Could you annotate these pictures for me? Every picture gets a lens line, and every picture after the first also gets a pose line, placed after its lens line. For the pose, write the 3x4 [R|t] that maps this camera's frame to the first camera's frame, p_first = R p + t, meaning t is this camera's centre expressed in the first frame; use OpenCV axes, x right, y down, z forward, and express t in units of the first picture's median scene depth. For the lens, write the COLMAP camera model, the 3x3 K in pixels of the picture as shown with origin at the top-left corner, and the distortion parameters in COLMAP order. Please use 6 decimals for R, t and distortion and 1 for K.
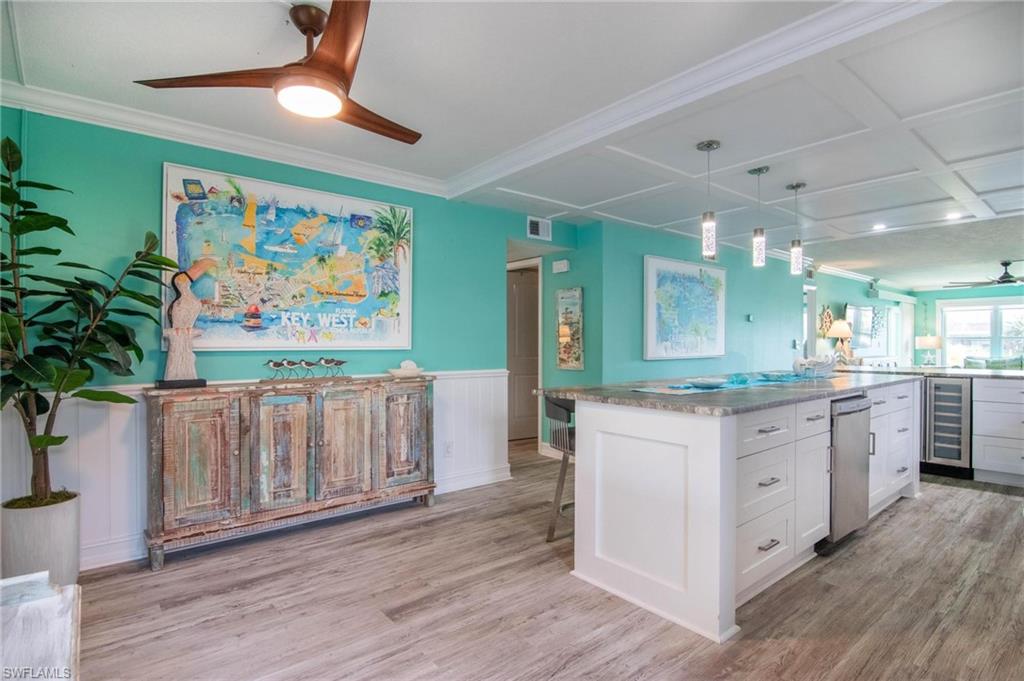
lens RADIAL K [[520.2, 0, 507.9], [0, 520.2, 343.7], [0, 0, 1]] dist [-0.008533, -0.009129]
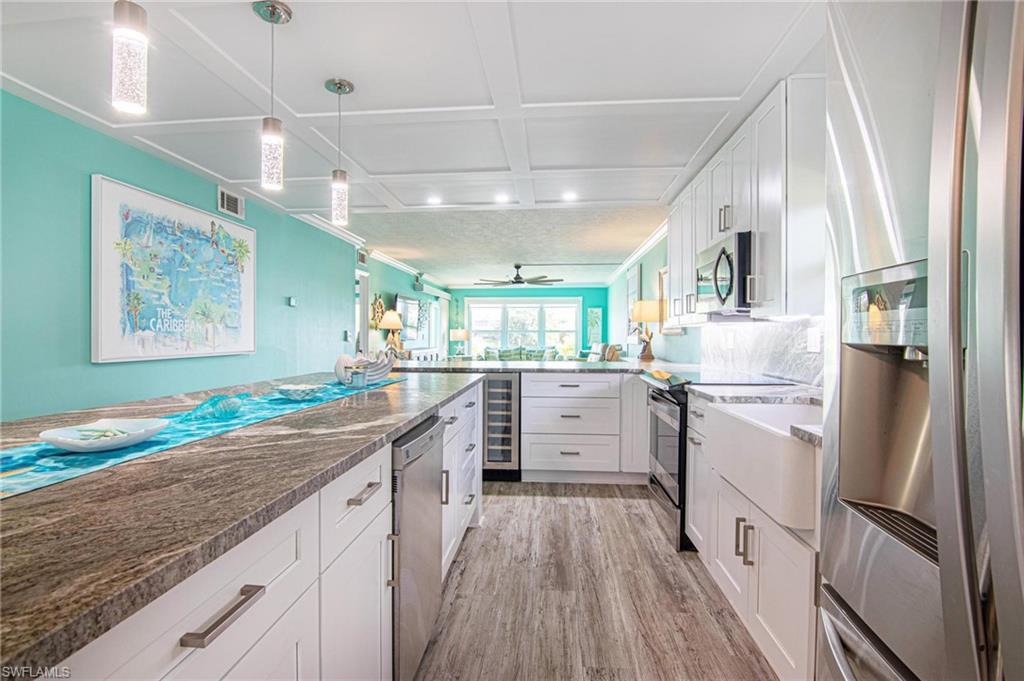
lens RADIAL K [[520.2, 0, 505.3], [0, 520.2, 344.2], [0, 0, 1]] dist [-0.008533, -0.009129]
pose [[0.701725, -0.008663, 0.712396, 0.246964], [-0.002545, 0.999889, 0.014666, 0.002542], [-0.712444, -0.012105, 0.701625, 0.411376]]
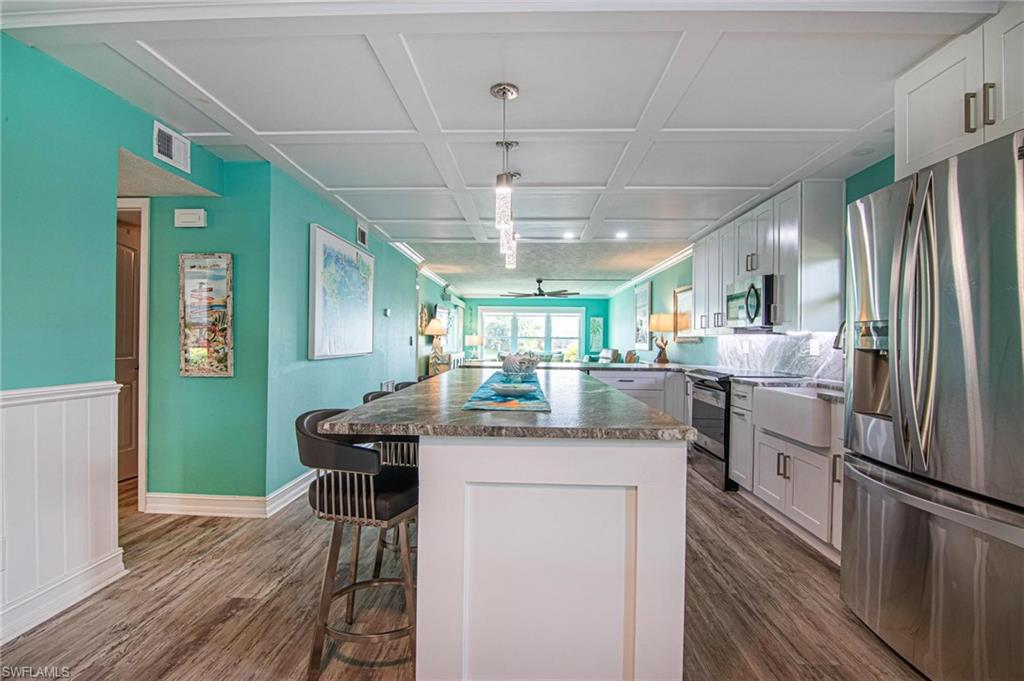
lens RADIAL K [[520.2, 0, 507.1], [0, 520.2, 343.7], [0, 0, 1]] dist [-0.008533, -0.009129]
pose [[0.661832, 0.005561, 0.749631, -0.165877], [-0.011514, 0.999930, 0.002748, 0.002743], [-0.749563, -0.010450, 0.661850, 0.376084]]
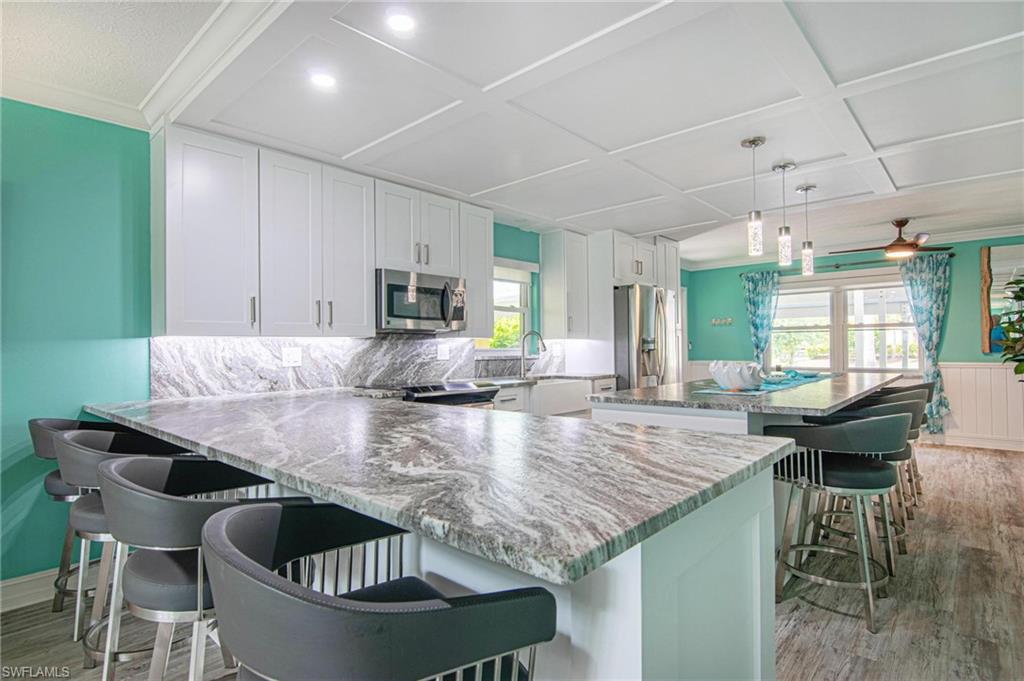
lens RADIAL K [[520.2, 0, 508.7], [0, 520.2, 341.7], [0, 0, 1]] dist [-0.008533, -0.009129]
pose [[-0.989358, 0.010407, -0.145127, 1.050693], [0.012334, 0.999847, -0.012381, -0.001135], [0.144976, -0.014039, -0.989336, 1.735816]]
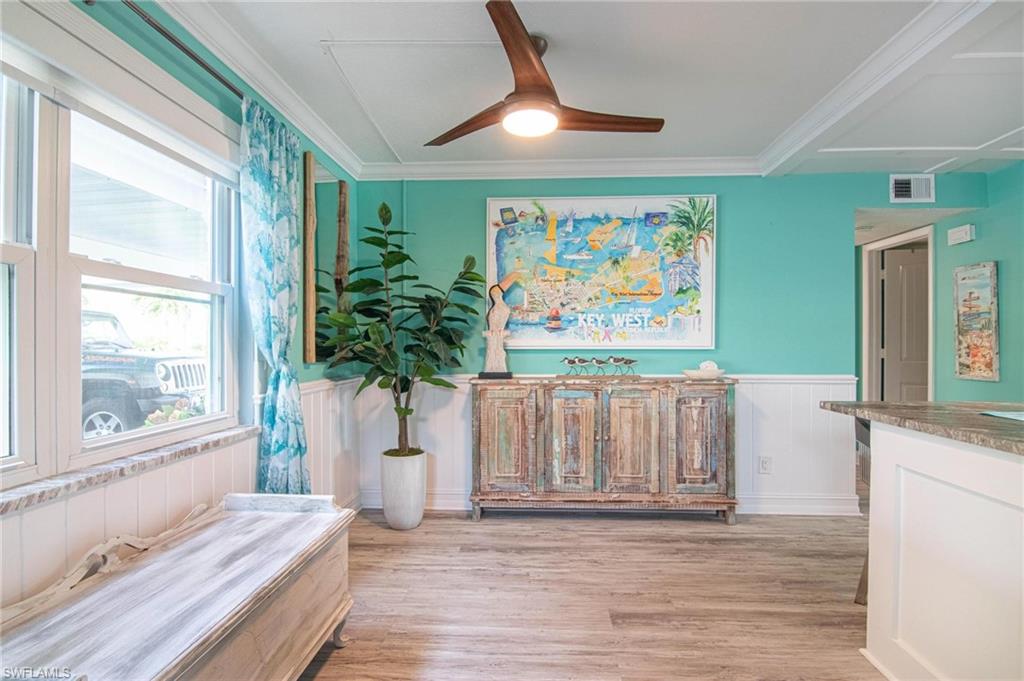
lens RADIAL K [[520.2, 0, 508.2], [0, 520.2, 344.4], [0, 0, 1]] dist [-0.008533, -0.009129]
pose [[0.732844, 0.001224, -0.680395, 0.173133], [0.000068, 0.999998, 0.001871, 0.000804], [0.680396, -0.001417, 0.732843, 0.082042]]
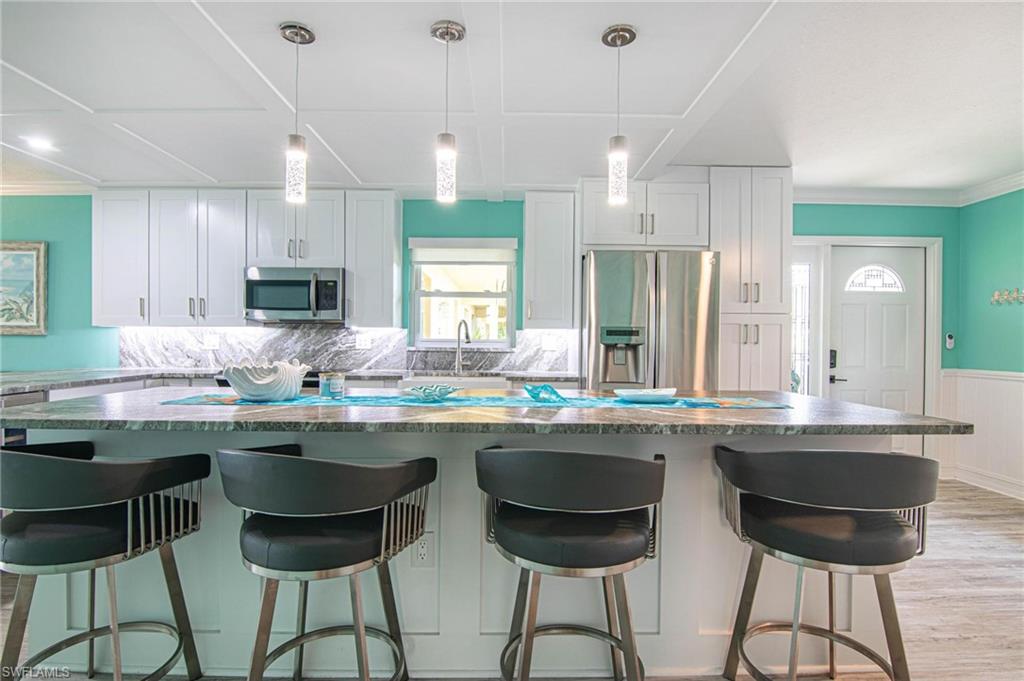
lens RADIAL K [[520.2, 0, 510.1], [0, 520.2, 343.1], [0, 0, 1]] dist [-0.008533, -0.009129]
pose [[-0.780433, -0.006648, 0.625204, 0.065494], [-0.006303, 0.999976, 0.002766, 0.004082], [-0.625208, -0.001782, -0.780456, 1.289701]]
